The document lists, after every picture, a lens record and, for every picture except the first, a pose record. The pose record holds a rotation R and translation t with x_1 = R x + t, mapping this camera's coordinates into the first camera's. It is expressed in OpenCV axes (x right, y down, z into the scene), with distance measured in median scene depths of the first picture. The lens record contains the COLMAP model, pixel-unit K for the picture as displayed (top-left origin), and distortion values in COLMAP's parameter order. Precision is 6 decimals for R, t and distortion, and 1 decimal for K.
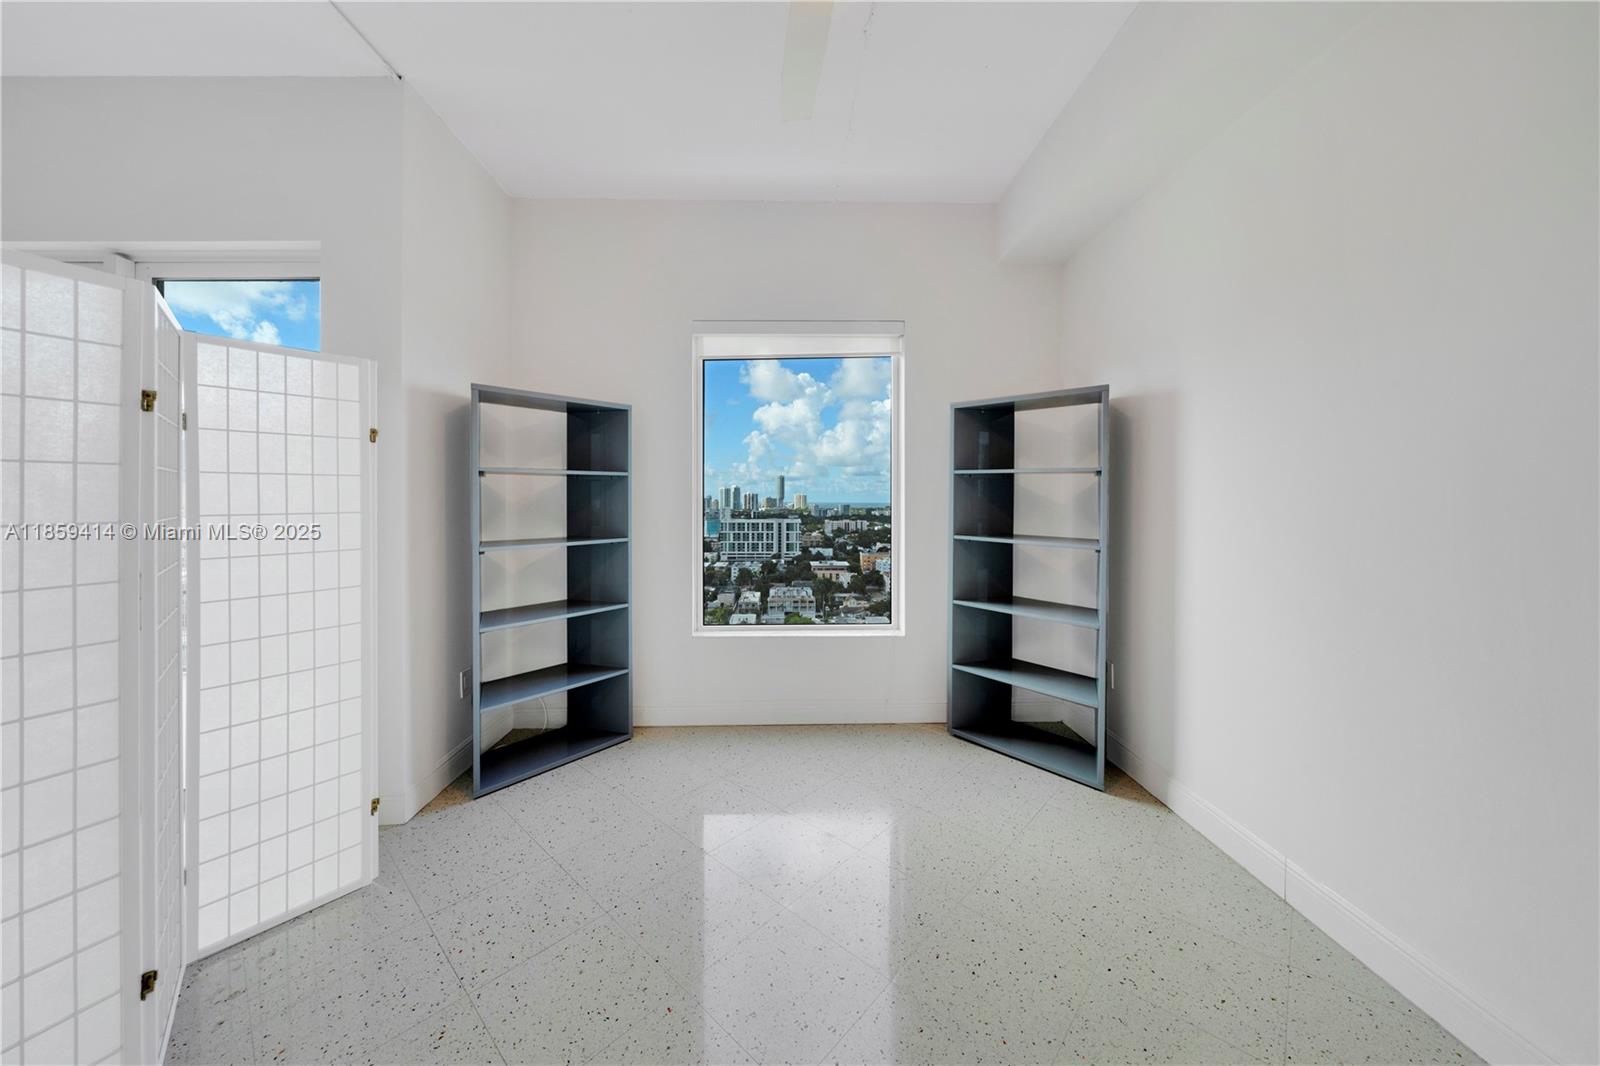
lens RADIAL K [[556.8, 0, 797.2], [0, 556.8, 495.1], [0, 0, 1]] dist [-0.003867, 0.000778]
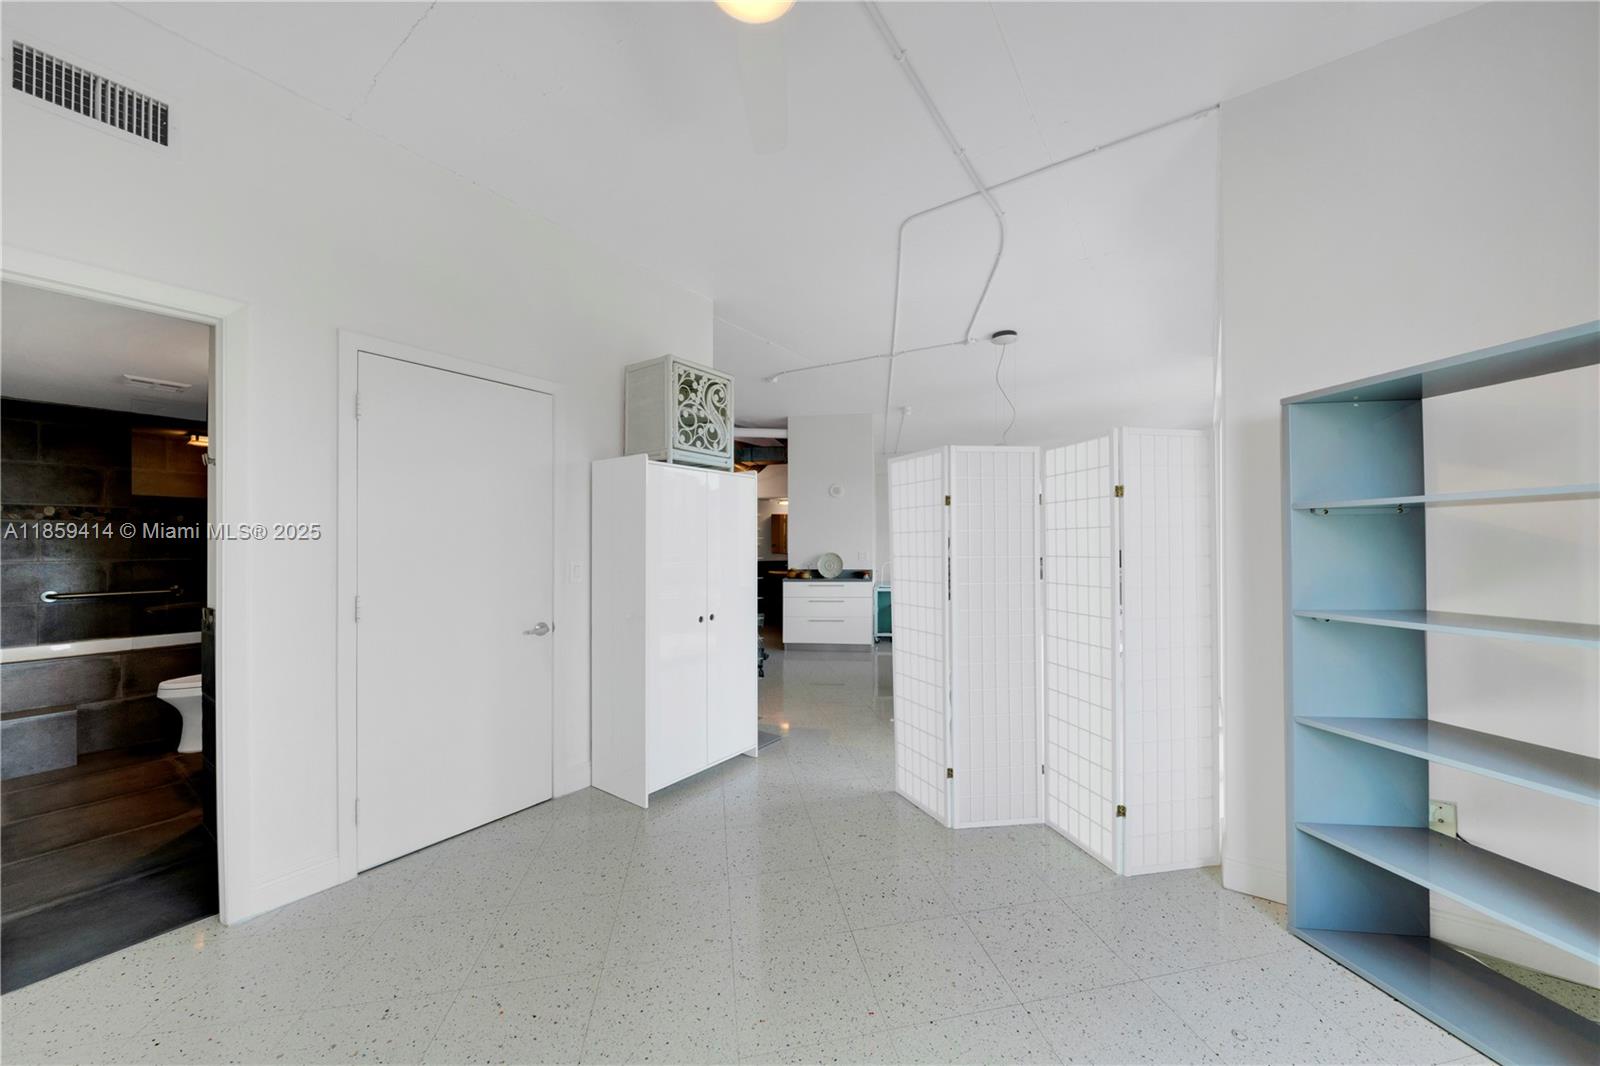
lens RADIAL K [[556.8, 0, 836.6], [0, 556.8, 544.5], [0, 0, 1]] dist [-0.003867, 0.000778]
pose [[-0.577285, 0.000327, -0.816543, 0.327171], [0.010432, 0.999921, -0.006975, 0.002531], [0.816476, -0.012544, -0.577243, 0.735202]]
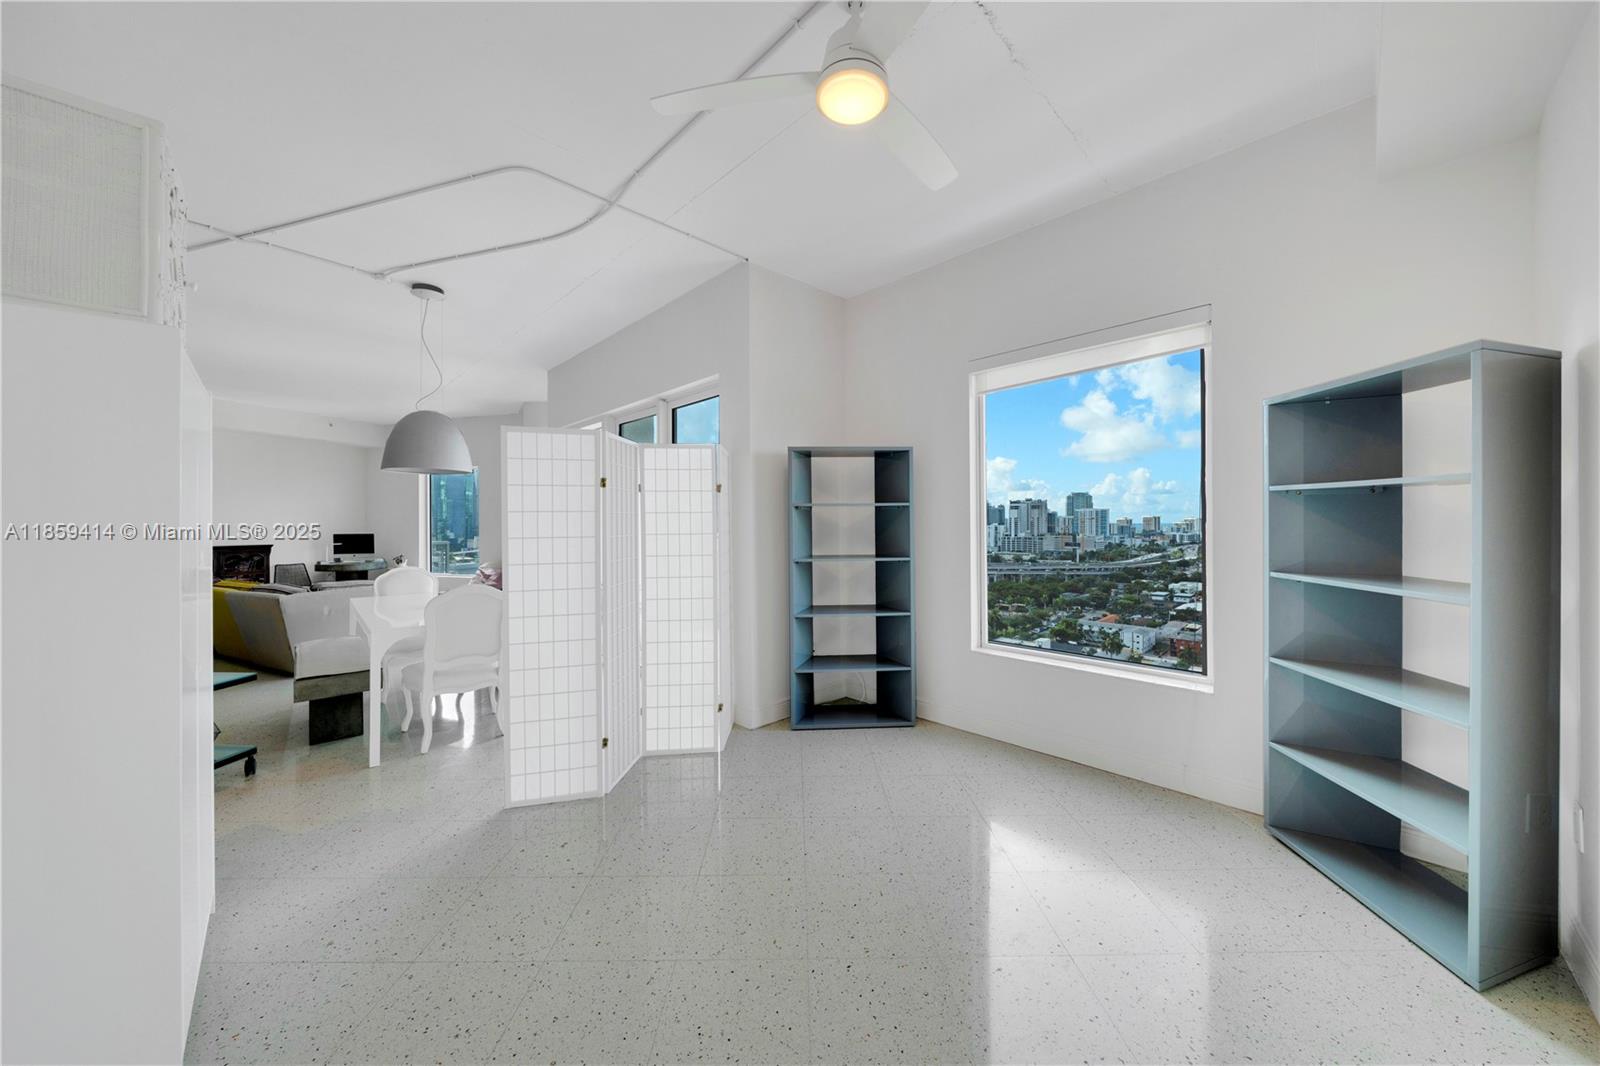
lens RADIAL K [[556.8, 0, 800.1], [0, 556.8, 517.4], [0, 0, 1]] dist [-0.003867, 0.000778]
pose [[0.682762, -0.011089, -0.730557, 0.400045], [0.012814, 0.999913, -0.003202, -0.006710], [0.730529, -0.007175, 0.682844, 0.015029]]
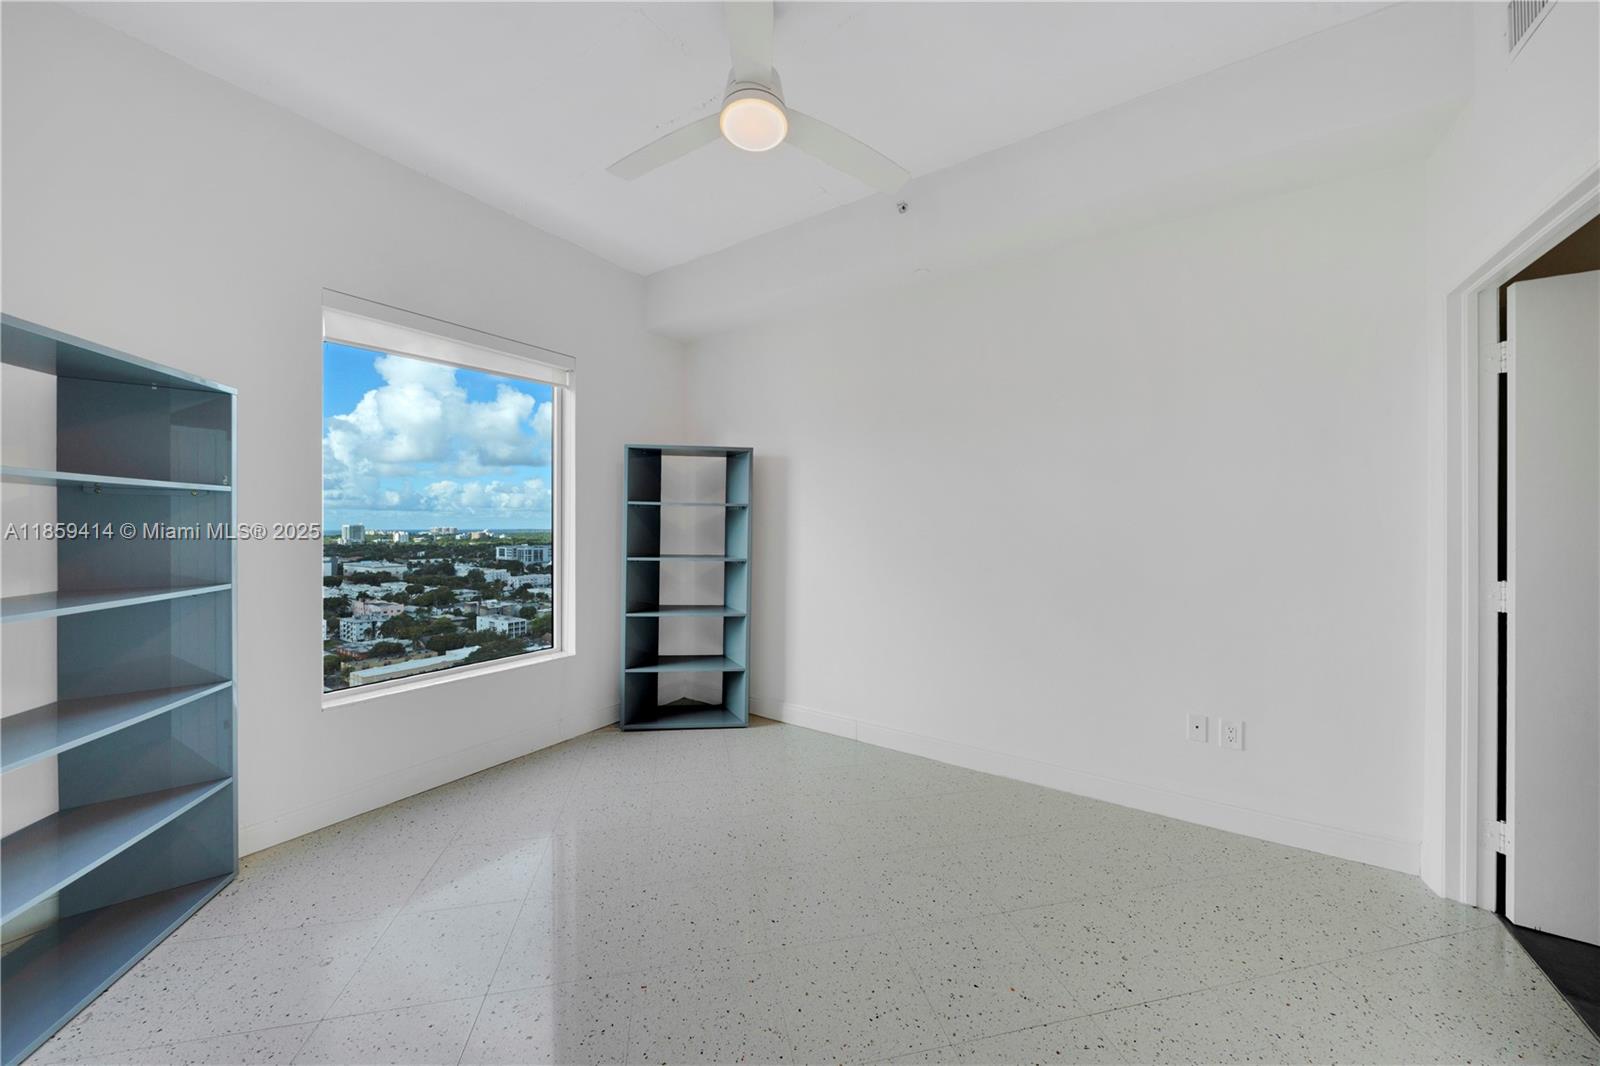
lens RADIAL K [[556.8, 0, 793.0], [0, 556.8, 511.0], [0, 0, 1]] dist [-0.003867, 0.000778]
pose [[0.578498, 0.021152, 0.815410, -0.457055], [-0.006446, 0.999751, -0.021361, -0.000239], [-0.815659, 0.007102, 0.578490, 0.048583]]
